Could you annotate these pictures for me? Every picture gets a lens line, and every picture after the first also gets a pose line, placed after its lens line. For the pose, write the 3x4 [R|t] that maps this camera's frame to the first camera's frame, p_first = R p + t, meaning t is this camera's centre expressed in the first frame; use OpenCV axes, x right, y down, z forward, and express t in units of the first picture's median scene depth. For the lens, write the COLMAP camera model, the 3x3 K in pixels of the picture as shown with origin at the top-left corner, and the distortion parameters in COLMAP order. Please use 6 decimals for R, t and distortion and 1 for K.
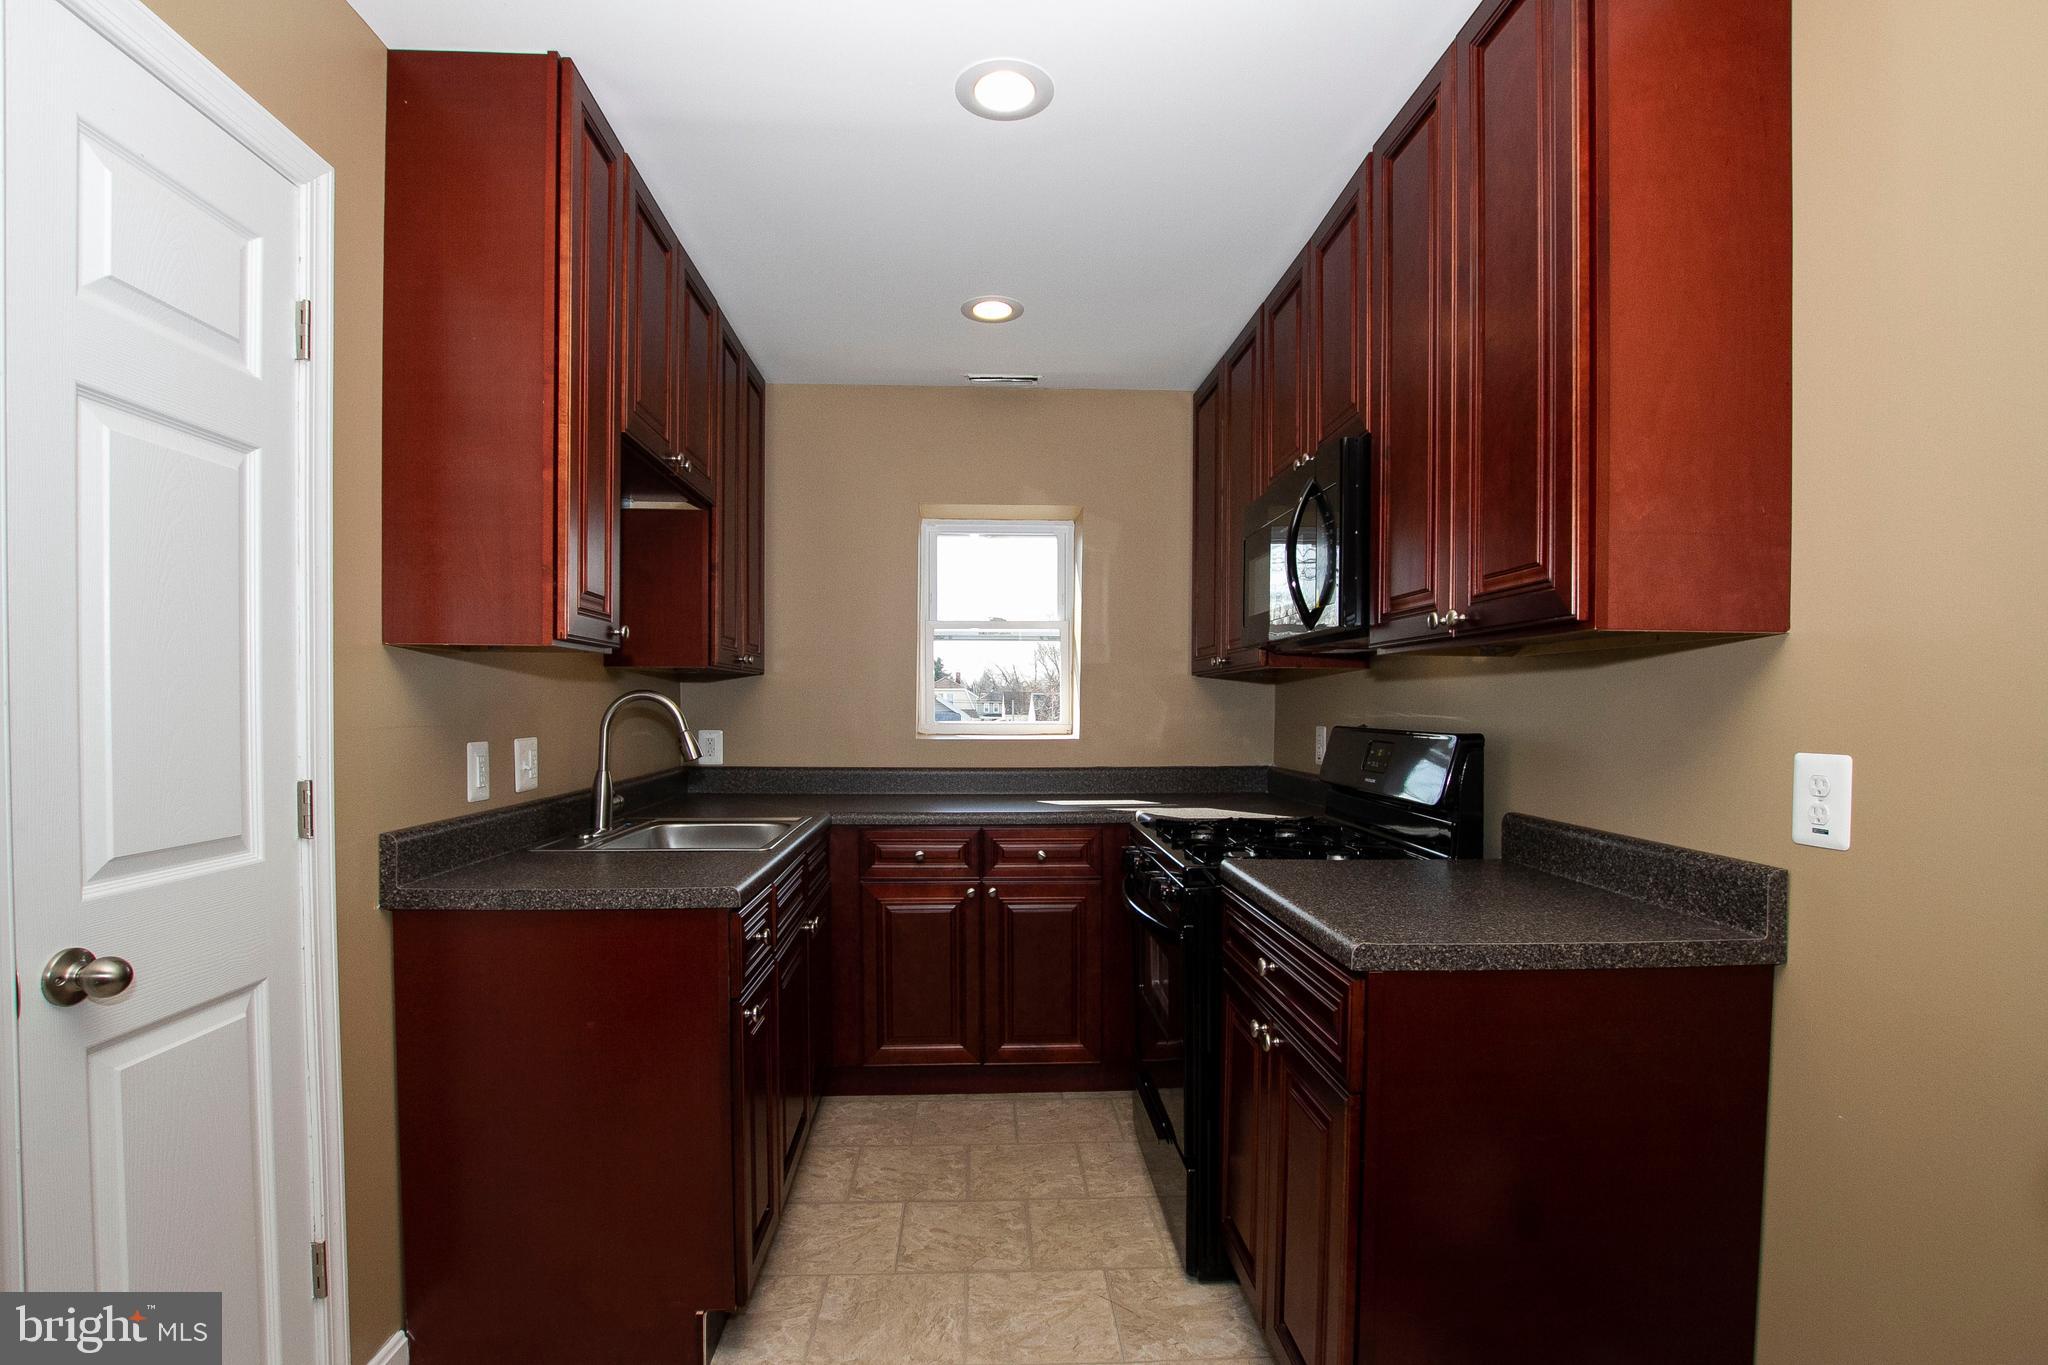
lens RADIAL K [[984.2, 0, 1023.2], [0, 984.2, 701.9], [0, 0, 1]] dist [-0.000717, -0.000028]
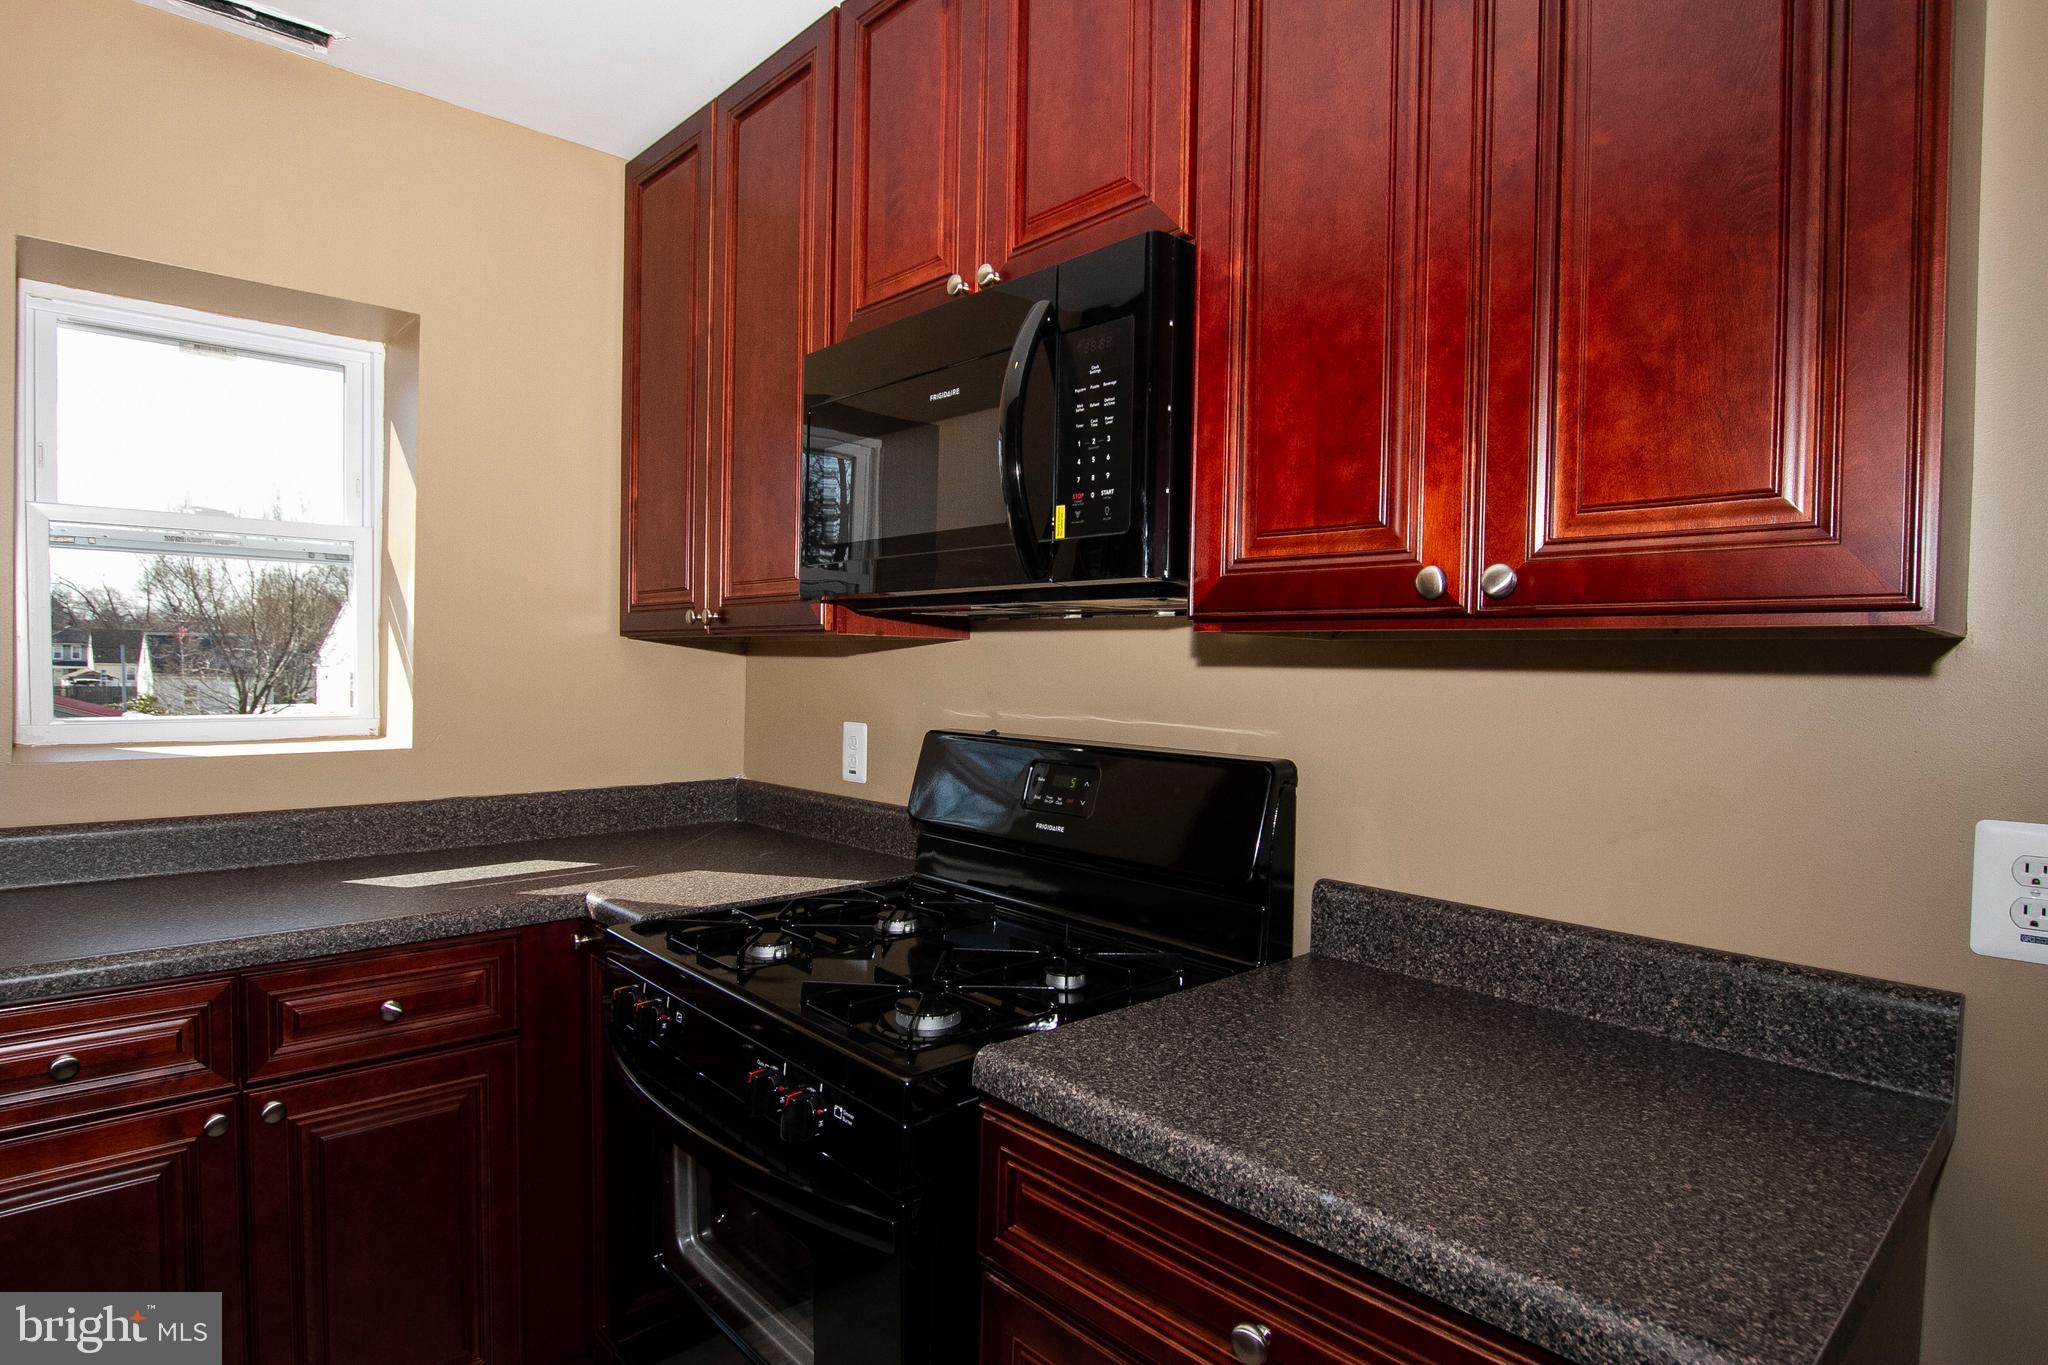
lens RADIAL K [[1113.0, 0, 1024.0], [0, 1113.0, 682.5], [0, 0, 1]] dist [-0.017796, -0.000506]
pose [[0.771527, -0.003280, 0.636188, -0.085595], [-0.015536, 0.999591, 0.023994, -0.022419], [-0.636007, -0.028397, 0.771161, 0.389457]]
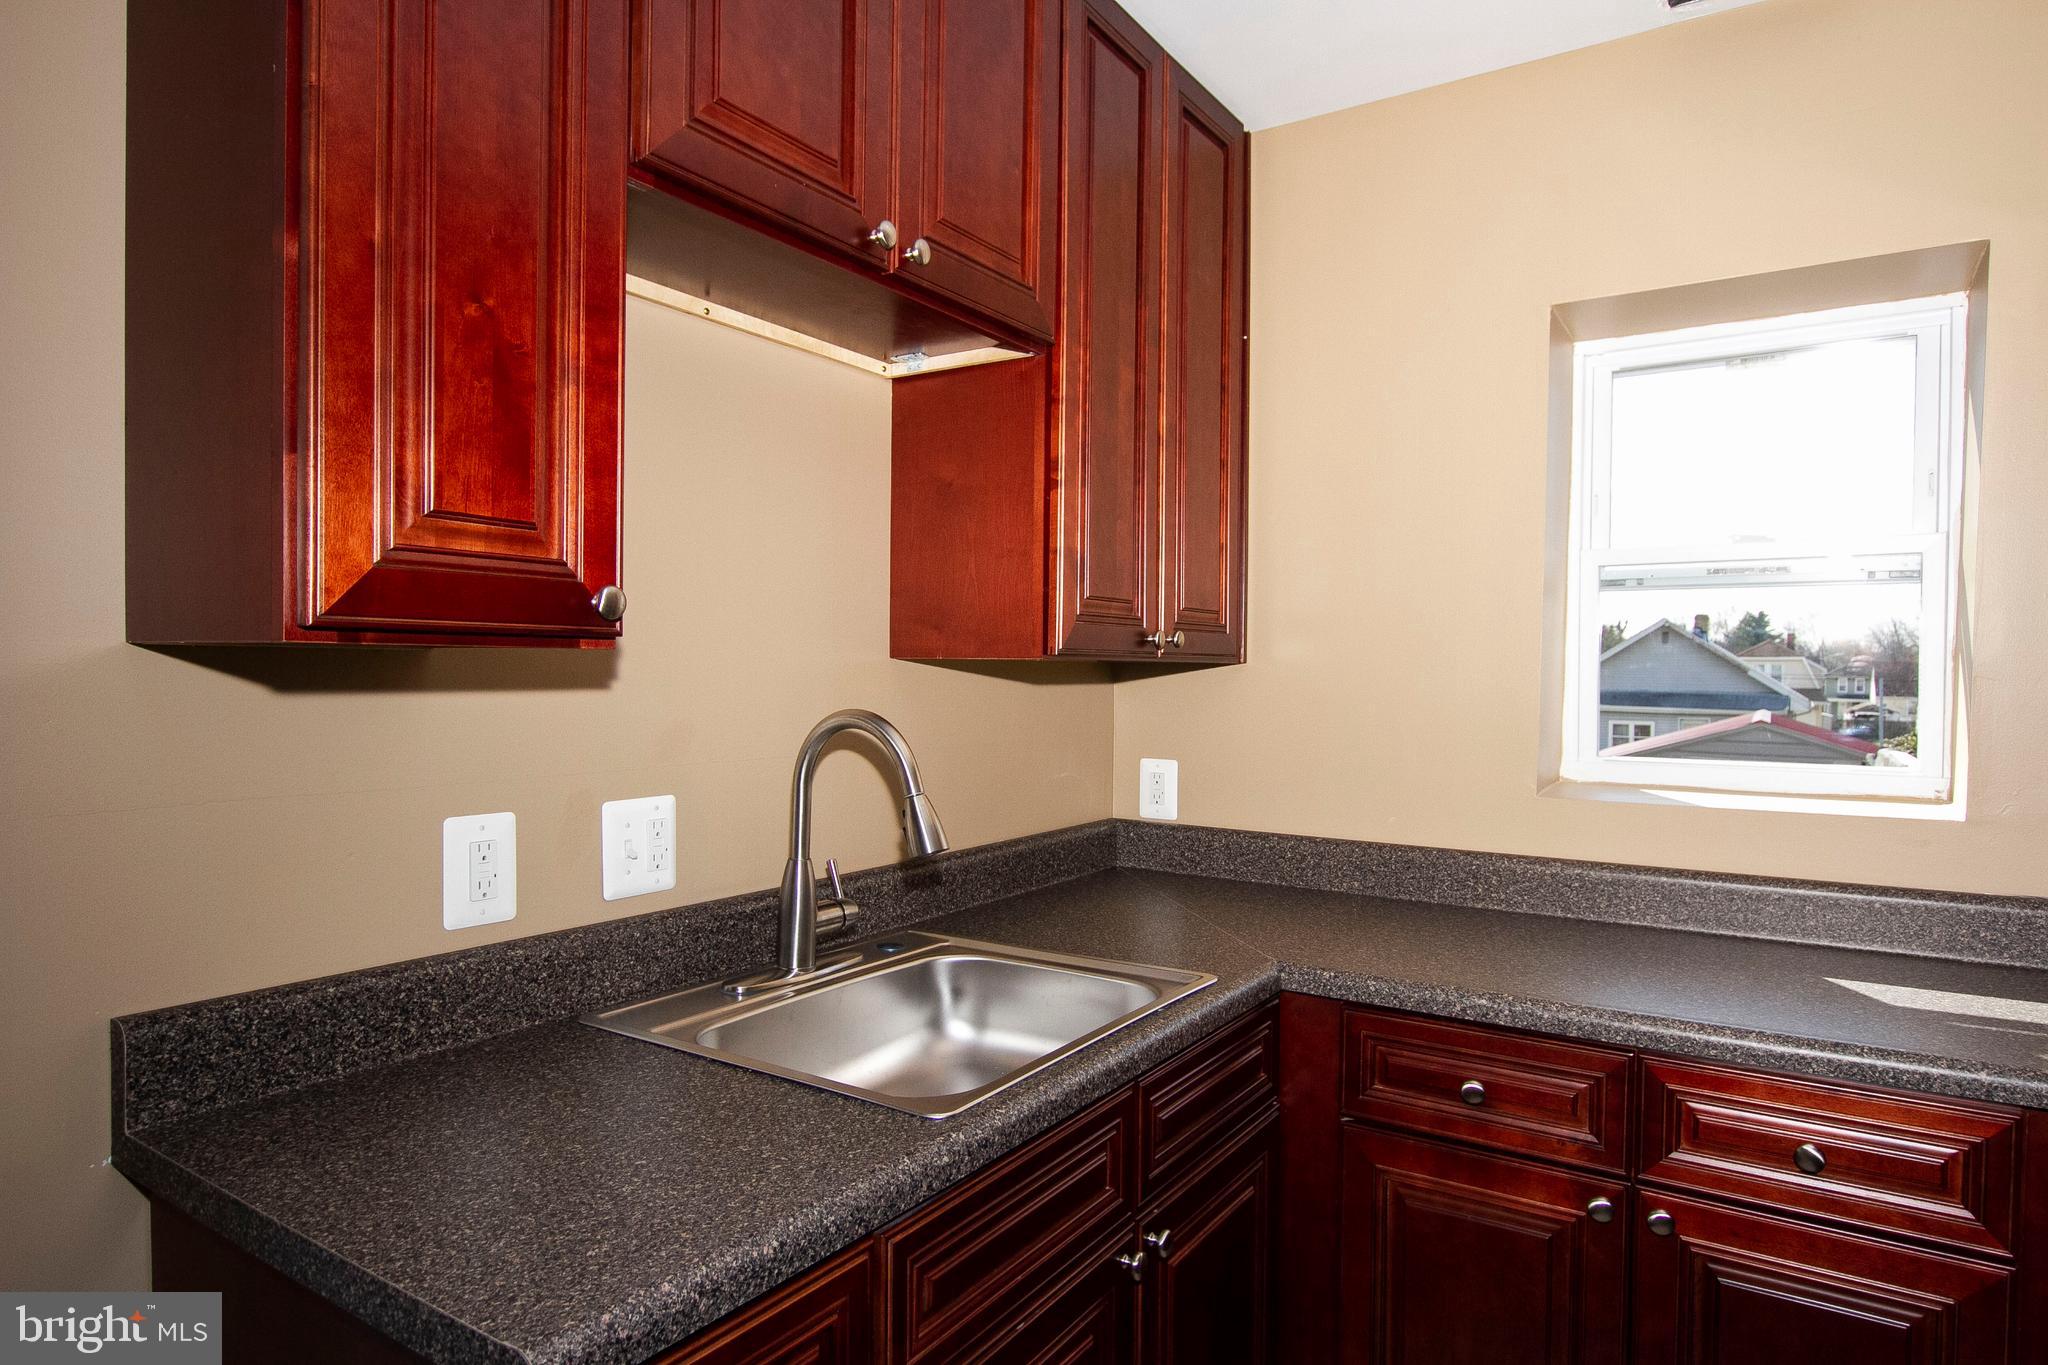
lens RADIAL K [[1193.1, 0, 1003.5], [0, 1193.1, 686.5], [0, 0, 1]] dist [-0.019899, 0.000574]
pose [[0.790716, 0.011839, -0.612069, 0.048383], [-0.004320, 0.999896, 0.013760, -0.027944], [0.612168, -0.008237, 0.790685, 0.459515]]
